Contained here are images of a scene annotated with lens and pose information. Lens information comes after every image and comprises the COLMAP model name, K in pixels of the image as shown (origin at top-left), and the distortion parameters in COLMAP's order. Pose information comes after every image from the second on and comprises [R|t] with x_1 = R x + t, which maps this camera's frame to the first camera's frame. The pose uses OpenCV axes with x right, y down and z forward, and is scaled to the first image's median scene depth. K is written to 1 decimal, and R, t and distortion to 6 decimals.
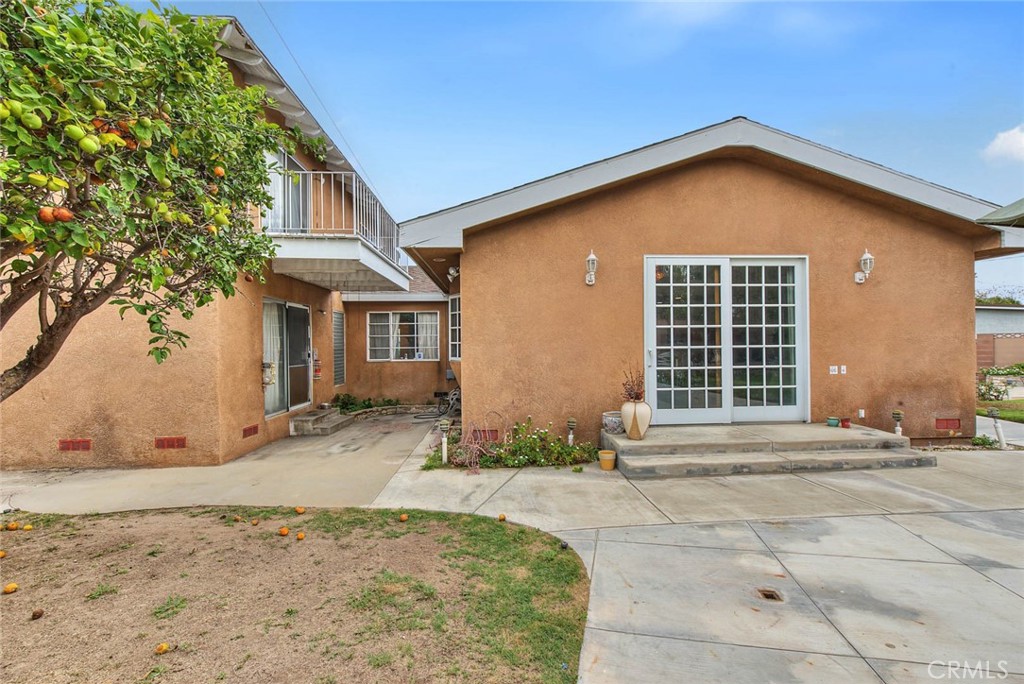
lens RADIAL K [[407.6, 0, 512.0], [0, 407.6, 342.0], [0, 0, 1]] dist [-0.003967, -0.000384]
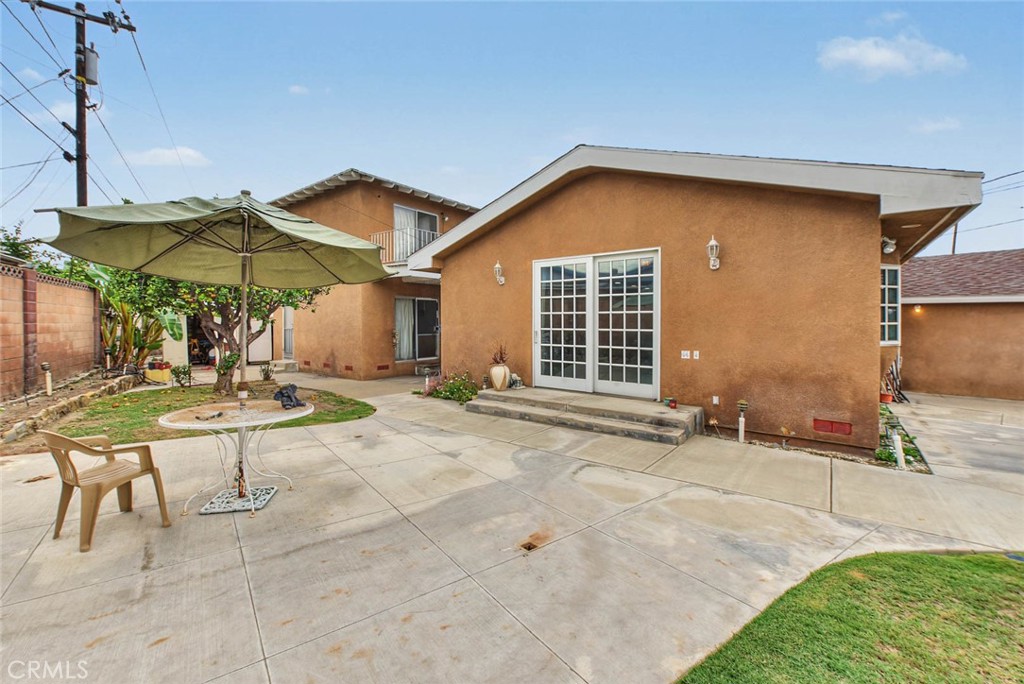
lens RADIAL K [[409.7, 0, 515.6], [0, 409.7, 325.9], [0, 0, 1]] dist [-0.001790, -0.000227]
pose [[0.767875, 0.019393, -0.640307, 1.121189], [-0.005142, 0.999696, 0.024112, -0.027969], [0.640580, -0.015222, 0.767741, -0.084182]]
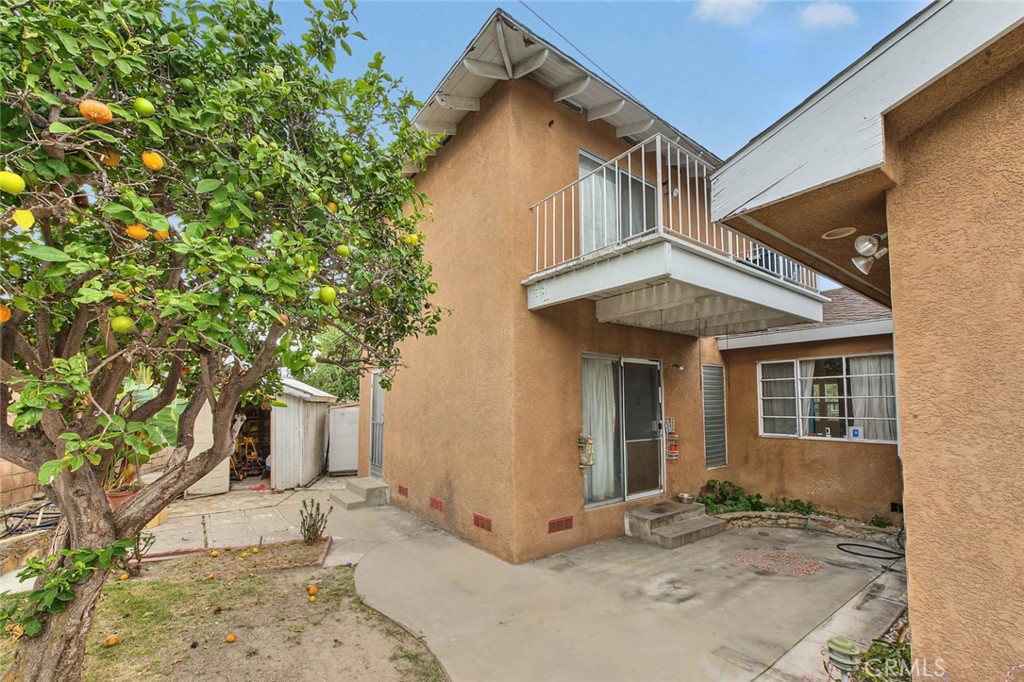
lens RADIAL K [[424.0, 0, 513.8], [0, 424.0, 377.3], [0, 0, 1]] dist [-0.003059, -0.000299]
pose [[0.561958, -0.041119, -0.826143, -0.005017], [0.000714, 0.998787, -0.049226, -0.026349], [0.827166, 0.027073, 0.561305, 0.478647]]
